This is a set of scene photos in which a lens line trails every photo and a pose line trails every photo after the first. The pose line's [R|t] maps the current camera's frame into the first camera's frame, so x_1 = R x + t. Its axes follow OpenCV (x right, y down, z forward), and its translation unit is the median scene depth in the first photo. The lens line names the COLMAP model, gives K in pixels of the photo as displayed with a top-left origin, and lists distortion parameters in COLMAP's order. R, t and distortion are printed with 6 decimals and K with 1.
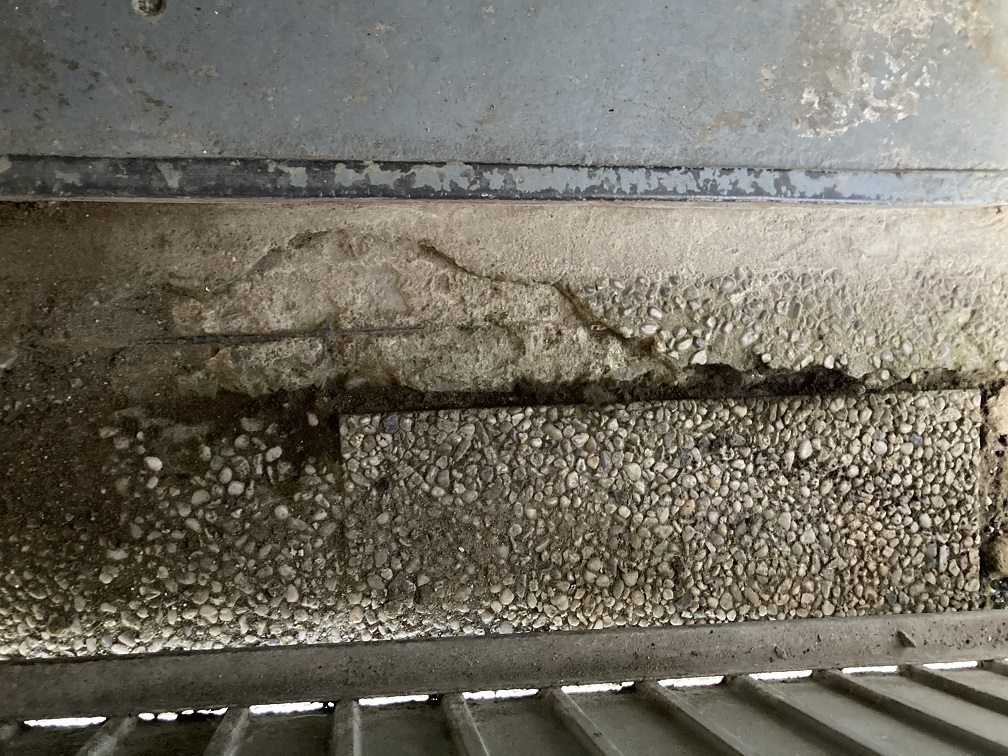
lens RADIAL K [[813.0, 0, 504.0], [0, 813.0, 378.0], [0, 0, 1]] dist [0.080714, -0.245278]
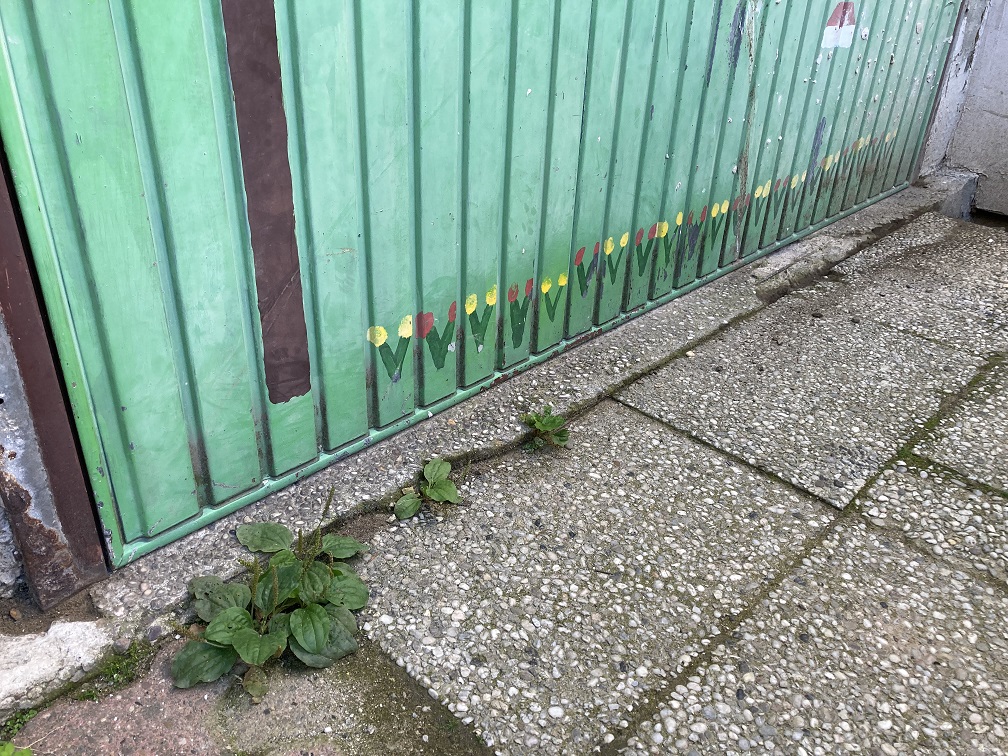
lens RADIAL K [[818.3, 0, 504.0], [0, 818.3, 378.0], [0, 0, 1]] dist [0.032111, -0.060432]
pose [[0.709066, -0.460450, 0.534052, -2.521556], [0.698441, 0.354447, -0.621729, 1.085011], [0.096982, 0.813850, 0.572924, -0.347014]]
